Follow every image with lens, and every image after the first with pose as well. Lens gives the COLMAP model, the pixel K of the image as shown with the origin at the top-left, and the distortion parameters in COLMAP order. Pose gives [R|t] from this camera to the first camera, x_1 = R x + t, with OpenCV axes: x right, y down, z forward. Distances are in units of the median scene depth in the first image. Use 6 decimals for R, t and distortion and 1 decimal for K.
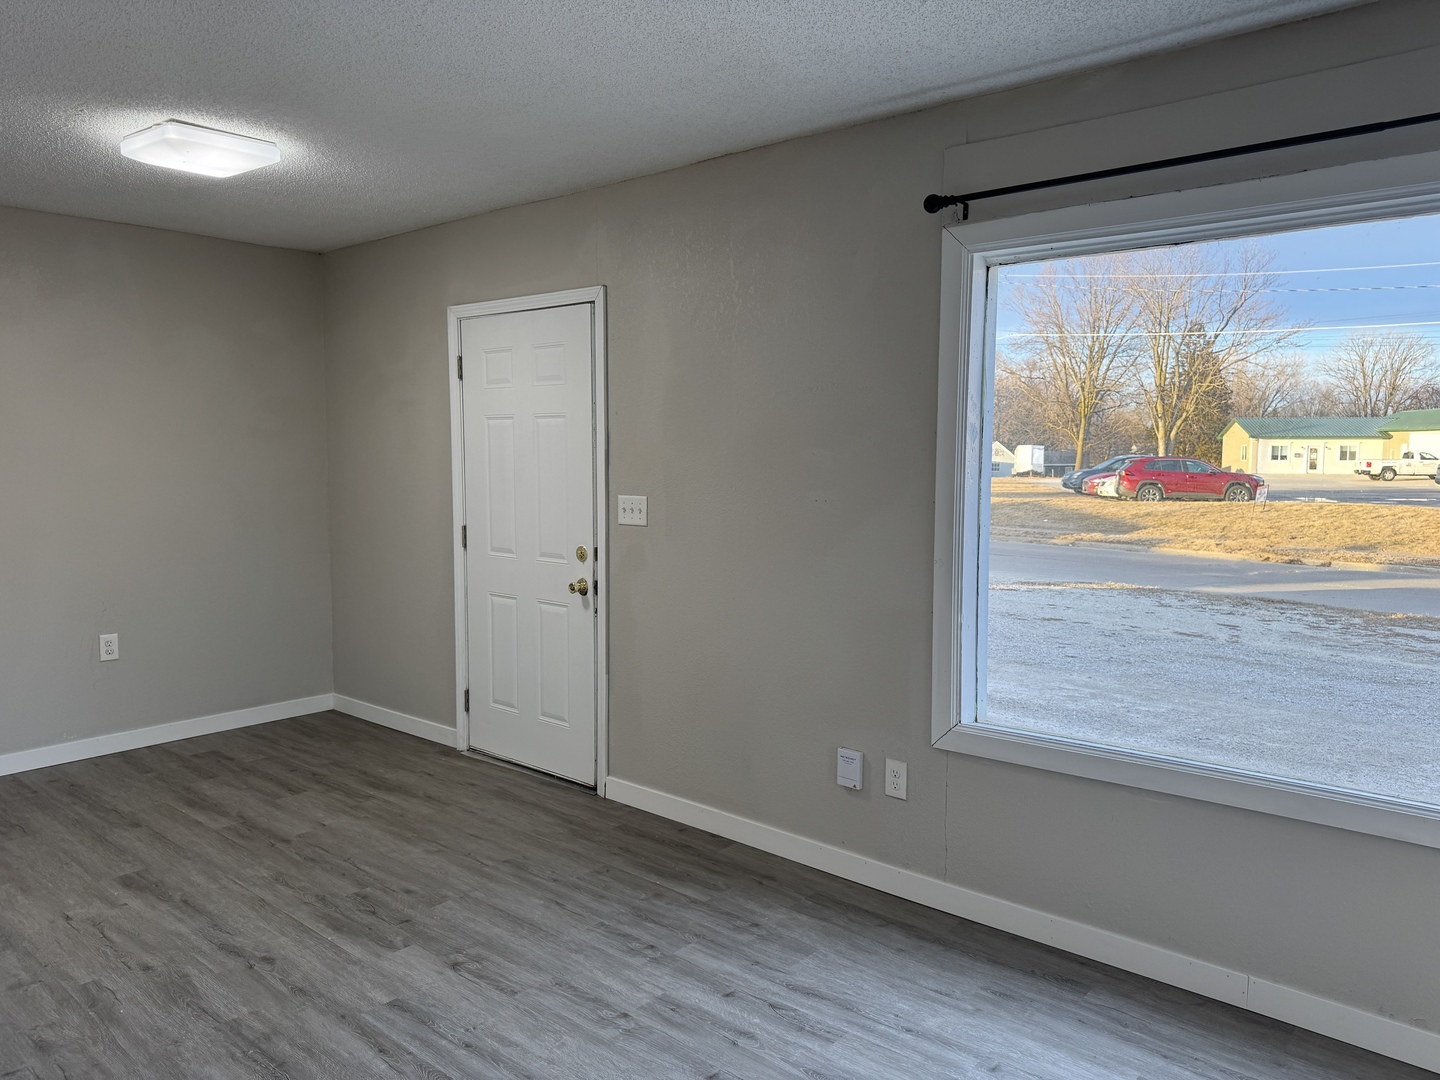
lens RADIAL K [[1023.6, 0, 727.2], [0, 1023.6, 533.4], [0, 0, 1]] dist [0.096817, -0.020151]
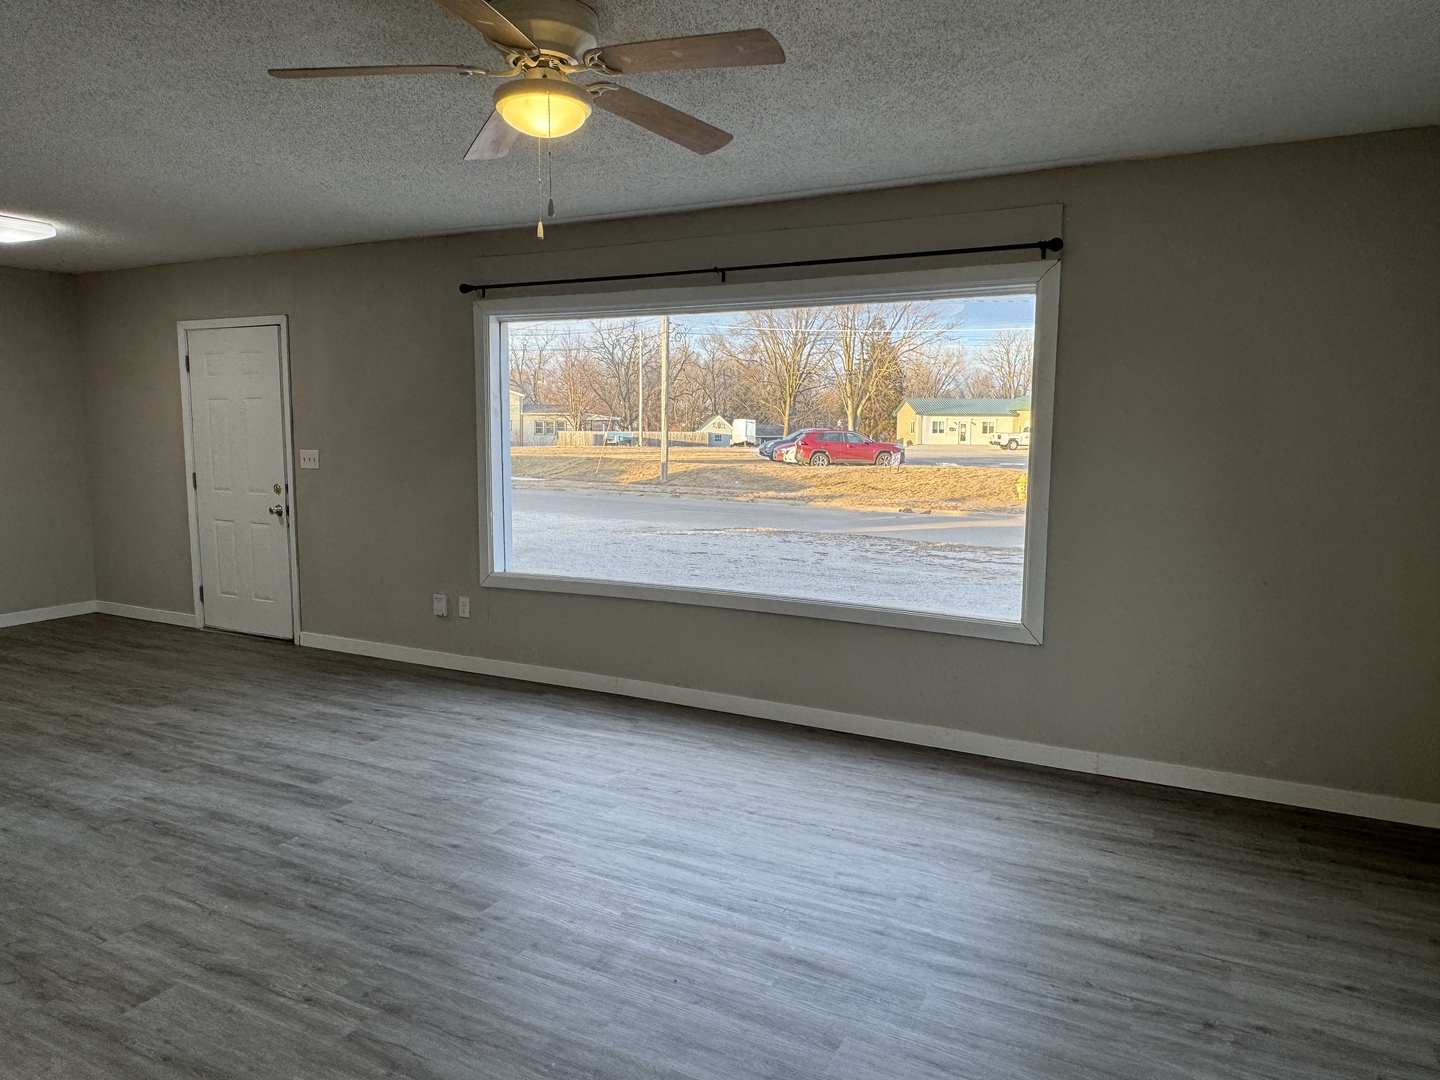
lens RADIAL K [[969.3, 0, 715.5], [0, 969.3, 536.0], [0, 0, 1]] dist [0.024030, 0.004682]
pose [[0.973920, -0.024625, 0.225553, 0.125764], [0.016724, 0.999180, 0.036874, 0.036046], [-0.226276, -0.032140, 0.973533, -0.434593]]
